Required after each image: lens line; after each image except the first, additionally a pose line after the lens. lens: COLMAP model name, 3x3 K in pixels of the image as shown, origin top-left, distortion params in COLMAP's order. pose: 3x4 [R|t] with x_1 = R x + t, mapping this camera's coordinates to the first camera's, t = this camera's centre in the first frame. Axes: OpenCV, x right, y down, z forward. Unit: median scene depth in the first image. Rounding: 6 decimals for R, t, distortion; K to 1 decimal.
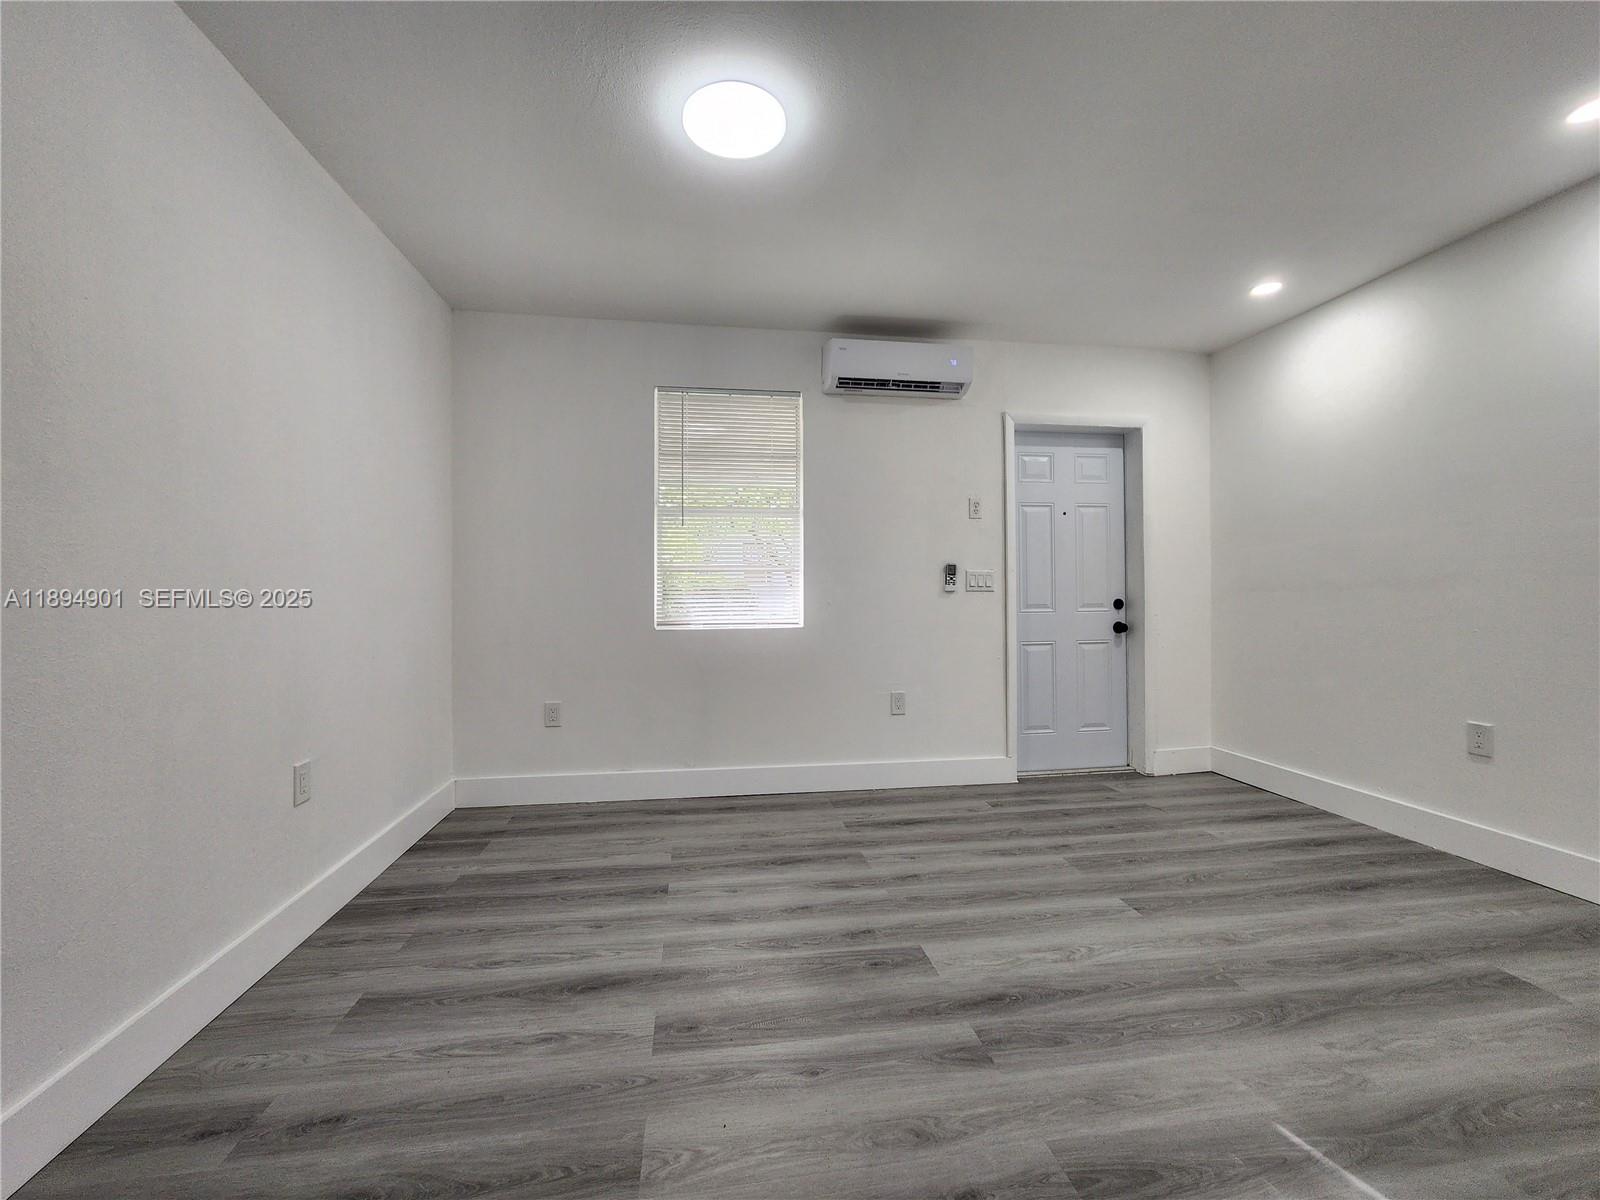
lens RADIAL K [[662.5, 0, 797.5], [0, 662.5, 587.9], [0, 0, 1]] dist [0.007910, 0.000059]
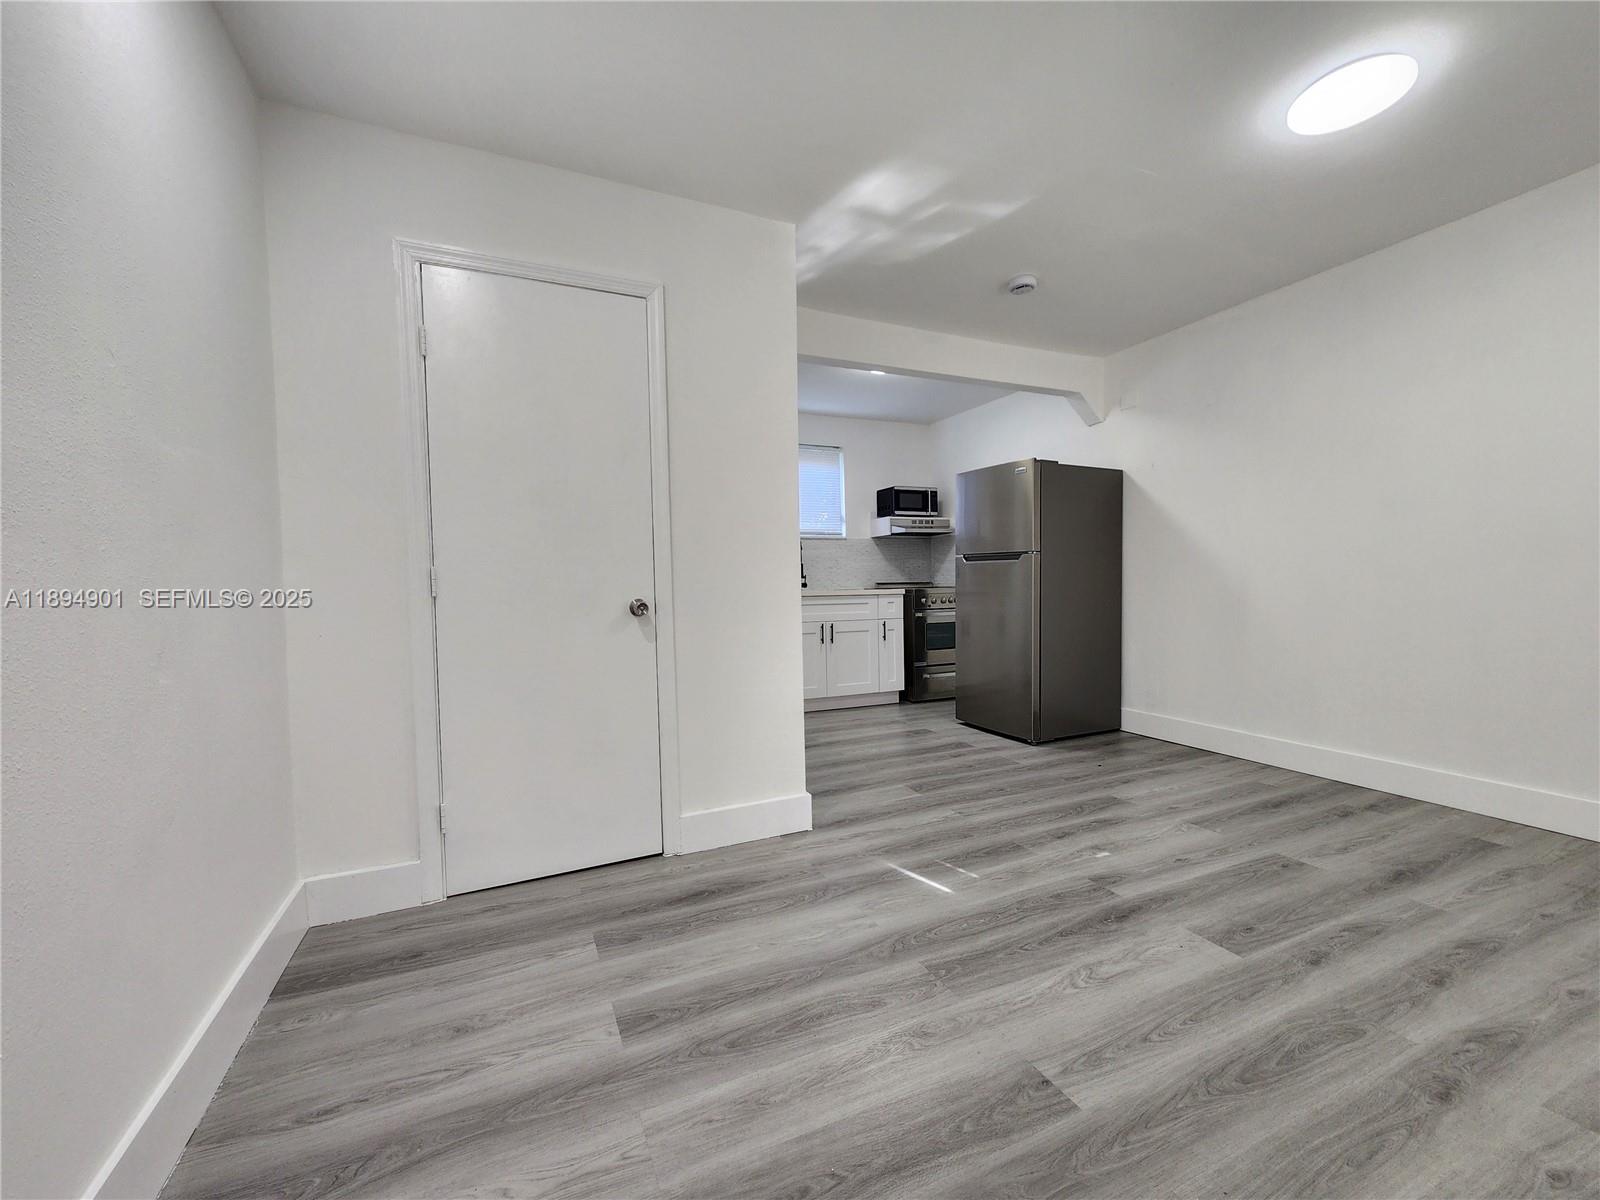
lens RADIAL K [[665.7, 0, 802.1], [0, 665.7, 591.8], [0, 0, 1]] dist [-0.000387, 0.000406]
pose [[-0.961112, 0.026204, -0.274912, 0.793362], [0.023000, 0.999625, 0.014870, 0.023177], [0.275199, 0.007969, -0.961354, 1.371908]]
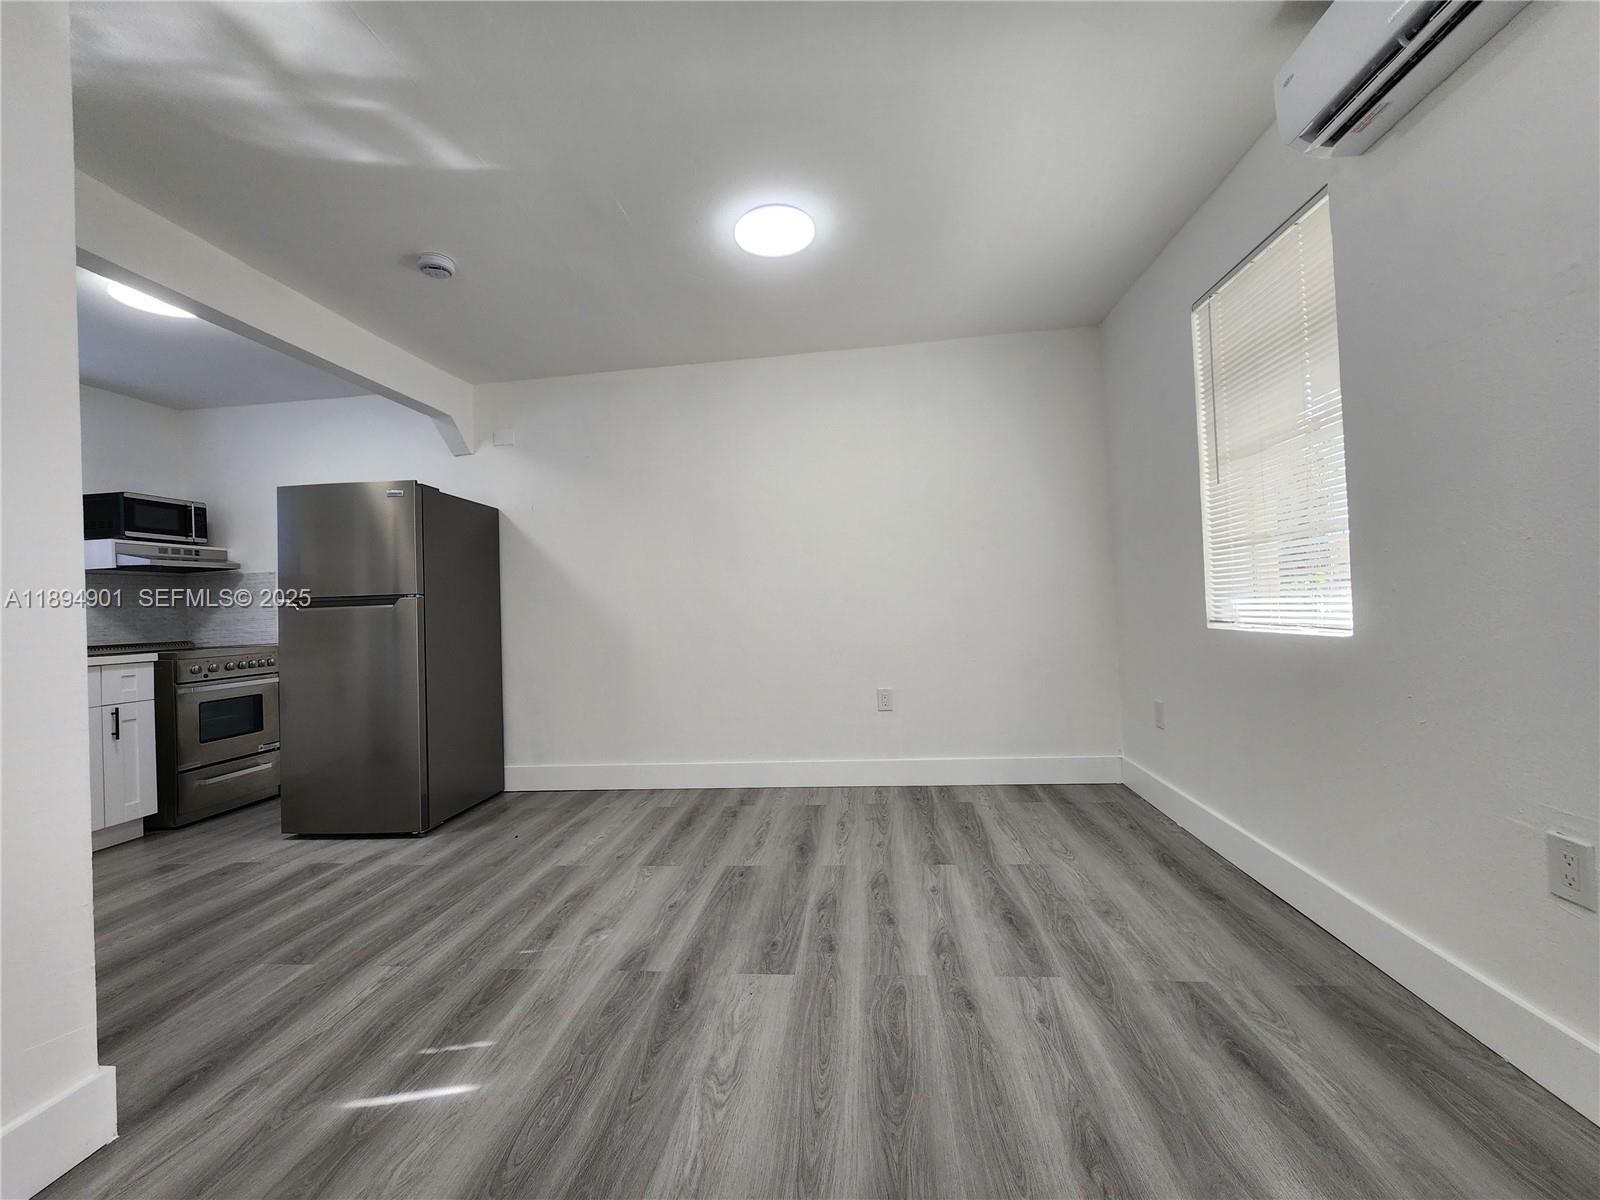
lens RADIAL K [[662.3, 0, 800.7], [0, 662.3, 593.8], [0, 0, 1]] dist [0.001059, 0.000413]
pose [[-0.248410, -0.003227, -0.968650, 0.880349], [0.049137, 0.998665, -0.015928, 0.018493], [0.967408, -0.051553, -0.247920, 1.032772]]
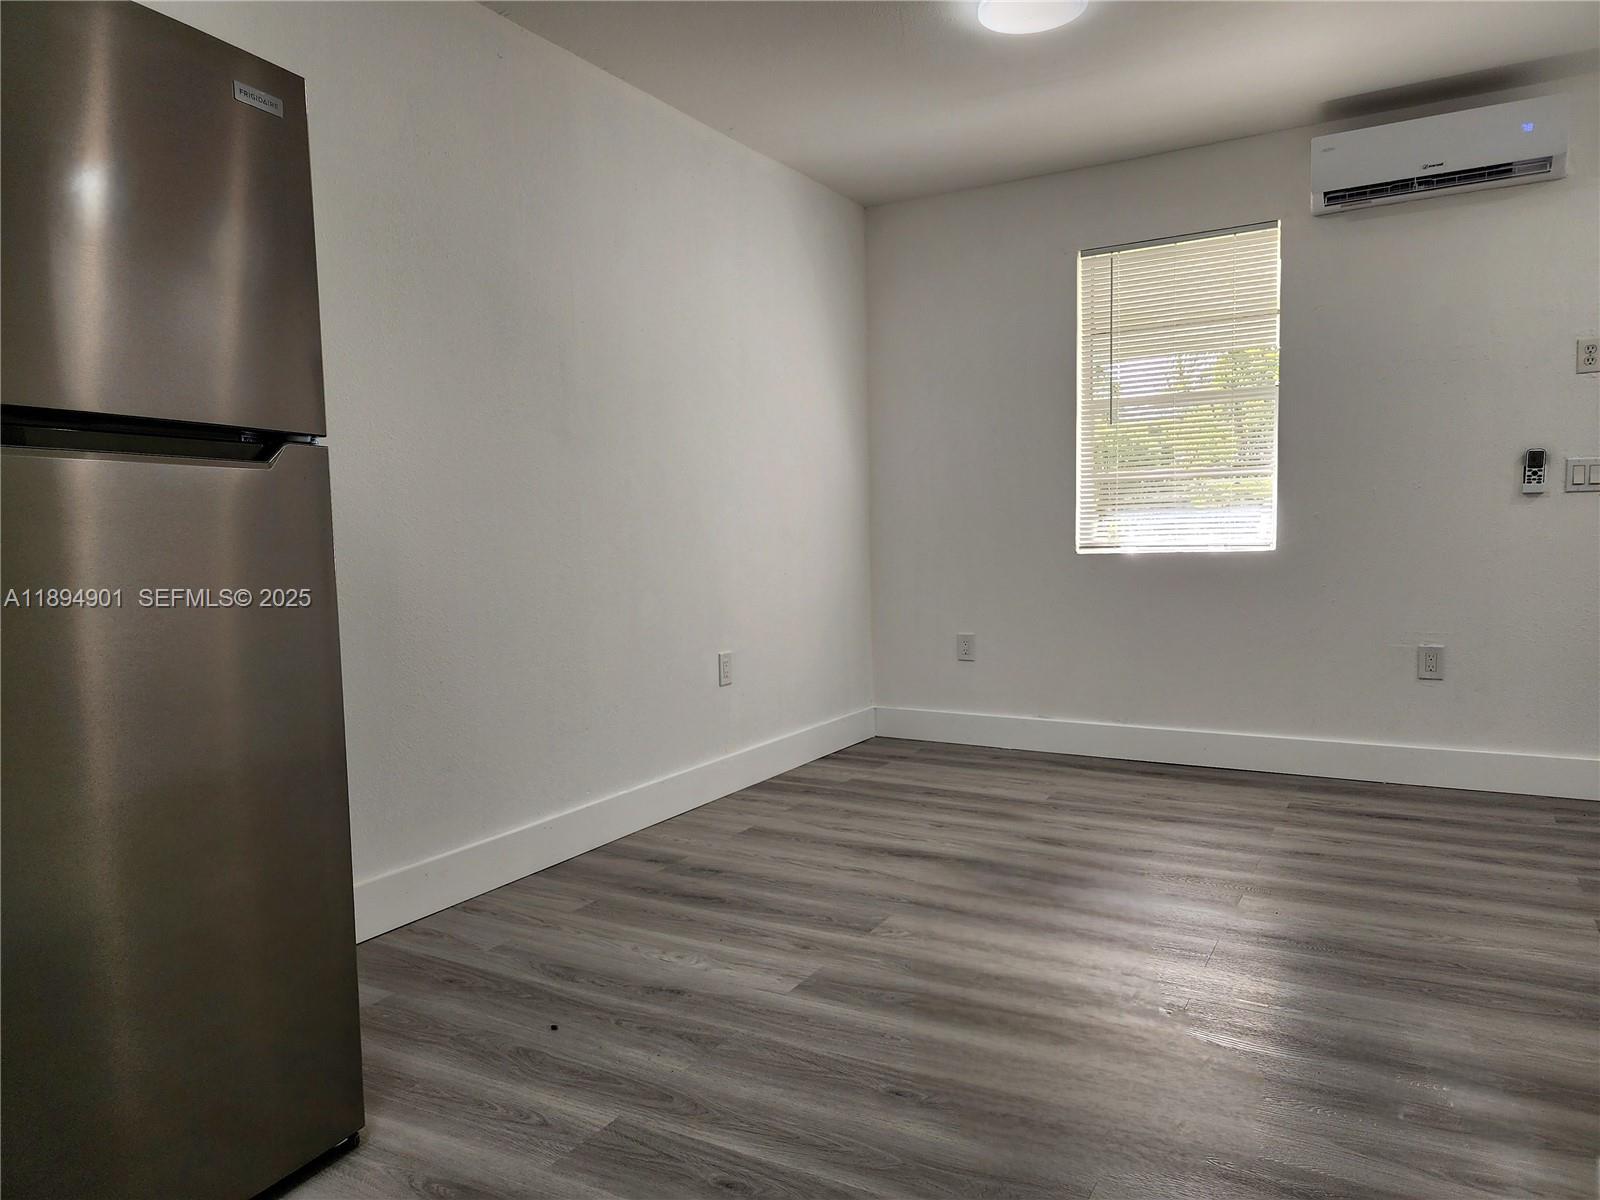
lens RADIAL K [[1078.5, 0, 816.2], [0, 1078.5, 595.2], [0, 0, 1]] dist [0.061661, -0.057347]
pose [[0.789752, 0.021972, -0.613033, 0.503762], [0.024103, 0.997475, 0.066802, 0.023905], [0.612953, -0.067533, 0.787228, -0.376896]]
